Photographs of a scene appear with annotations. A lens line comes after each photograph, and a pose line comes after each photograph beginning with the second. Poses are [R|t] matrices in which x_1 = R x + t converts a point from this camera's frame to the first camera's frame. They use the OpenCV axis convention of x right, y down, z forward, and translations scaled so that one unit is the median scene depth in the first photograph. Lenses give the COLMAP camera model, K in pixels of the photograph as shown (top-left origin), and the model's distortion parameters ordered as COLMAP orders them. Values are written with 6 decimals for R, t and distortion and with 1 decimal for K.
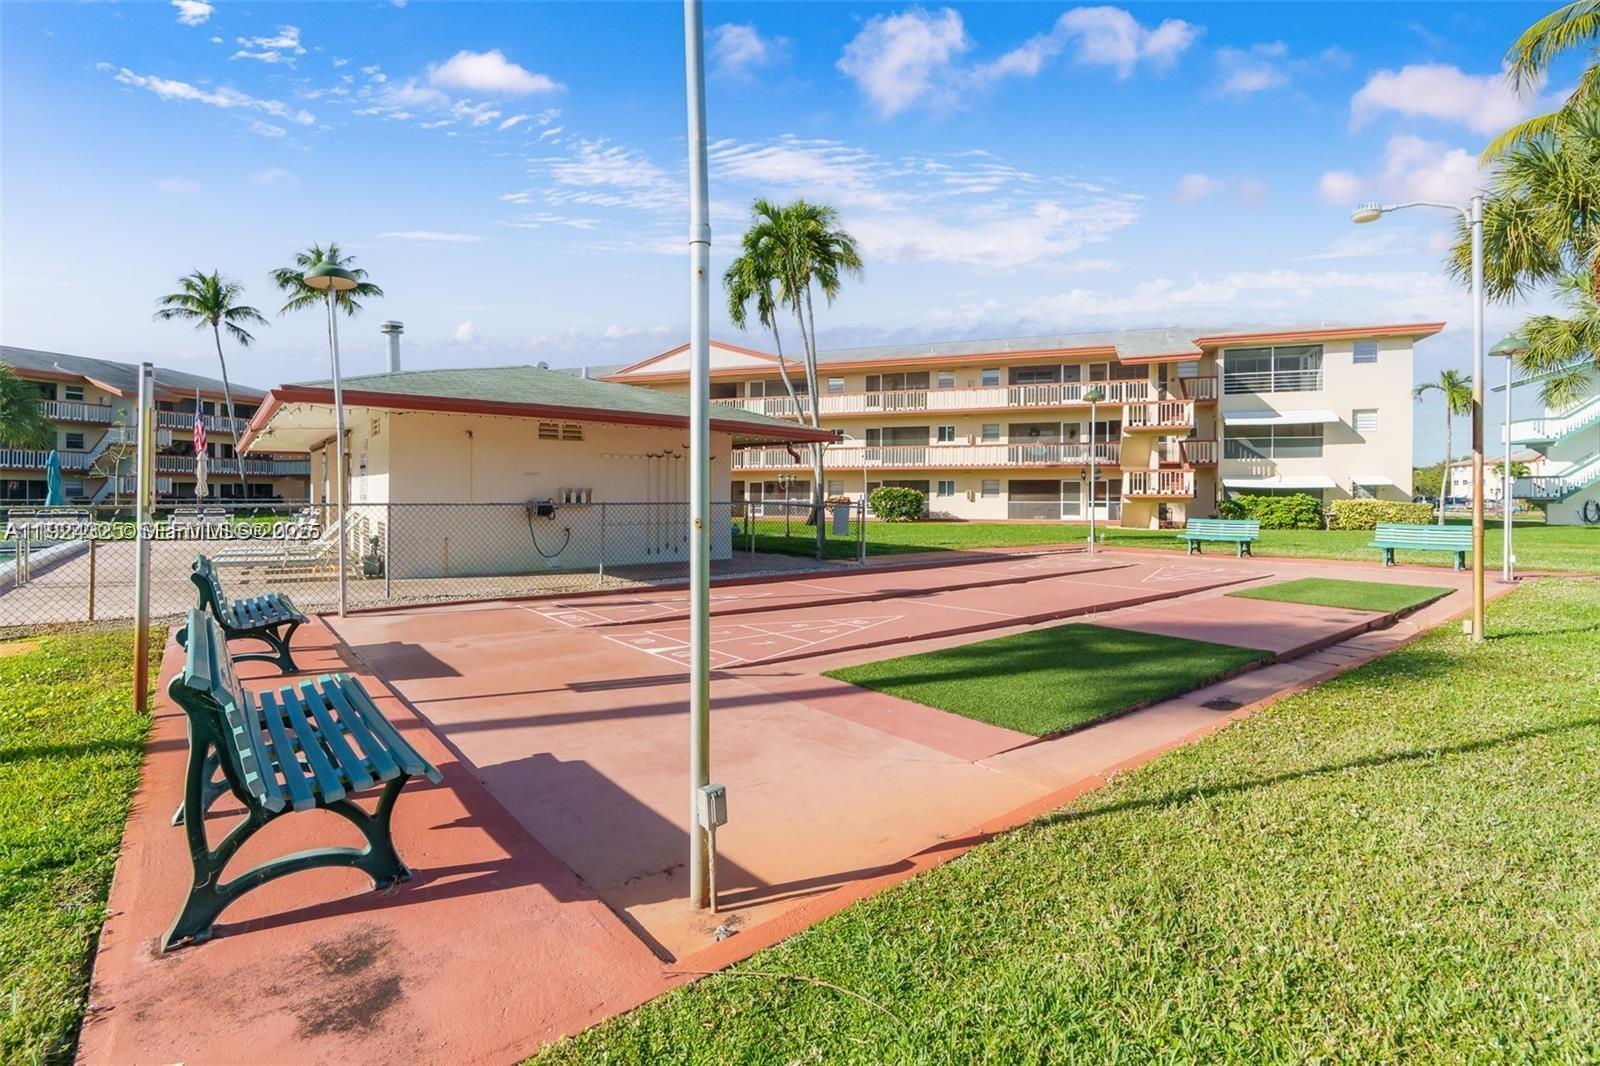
lens RADIAL K [[707.1, 0, 819.5], [0, 707.1, 489.5], [0, 0, 1]] dist [-0.001323, 0.000165]
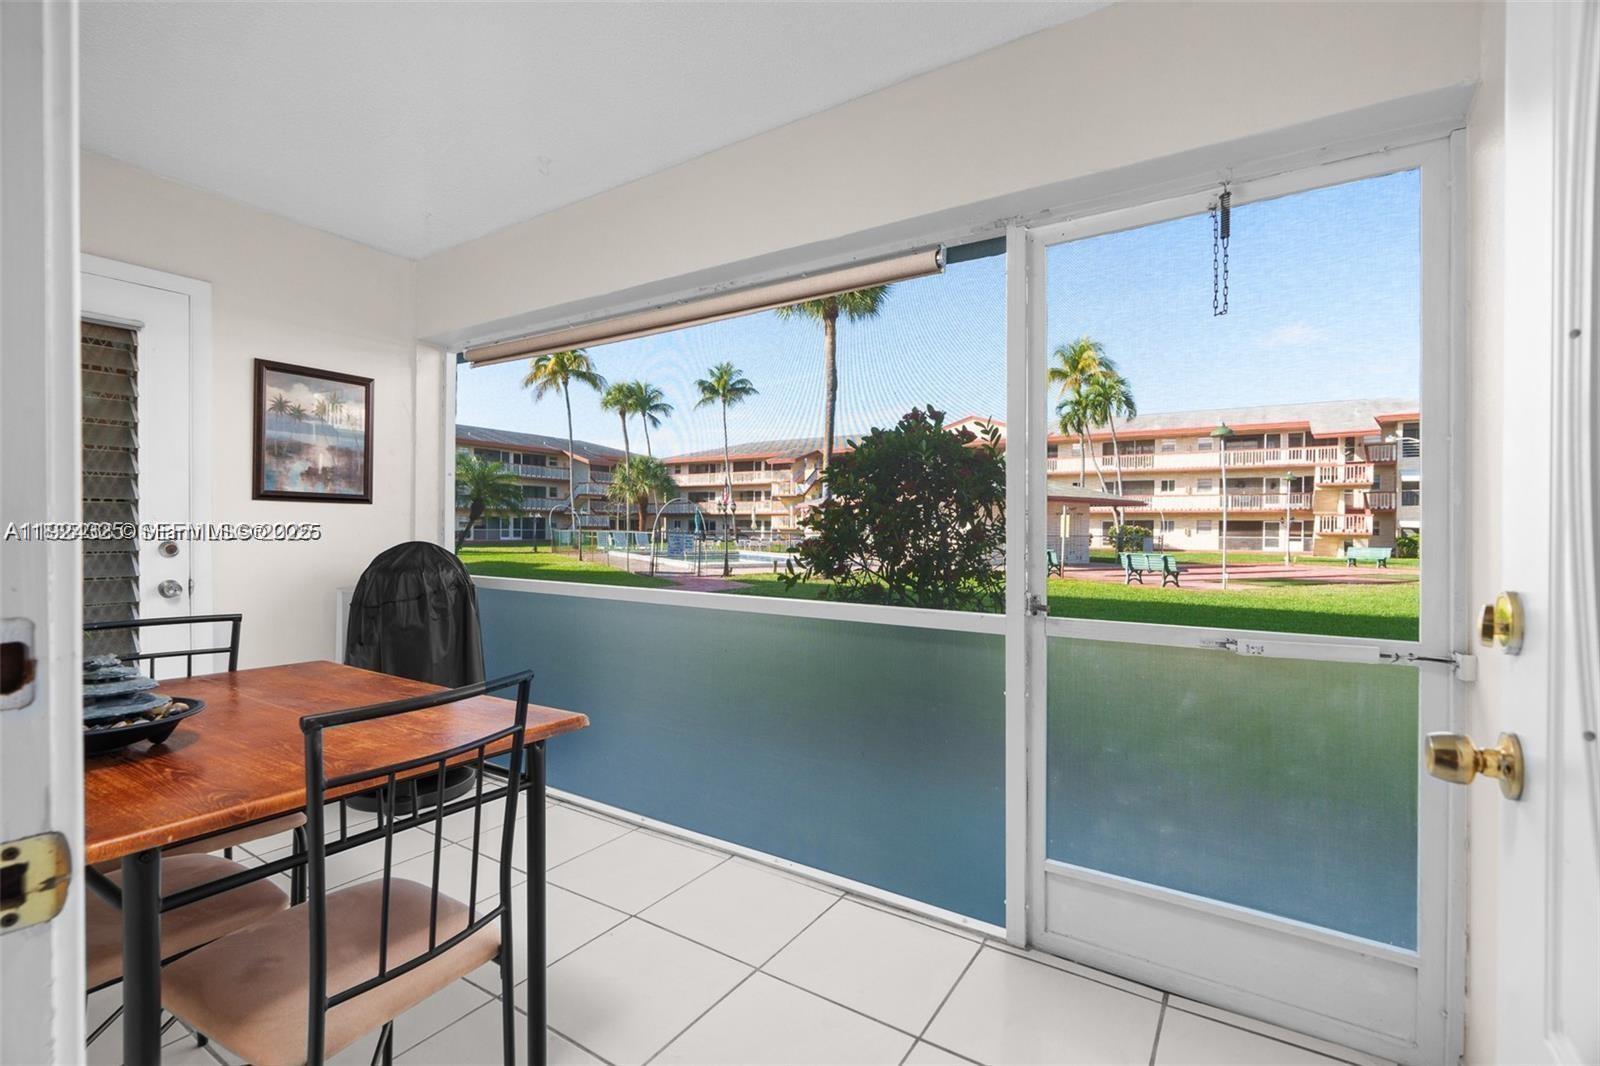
lens RADIAL K [[727.9, 0, 793.9], [0, 727.9, 533.1], [0, 0, 1]] dist [-0.002398, 0.000004]
pose [[0.973845, 0.008290, -0.227062, -0.212381], [-0.004559, 0.999846, 0.016952, -0.009395], [0.227168, -0.015473, 0.973733, -0.546843]]
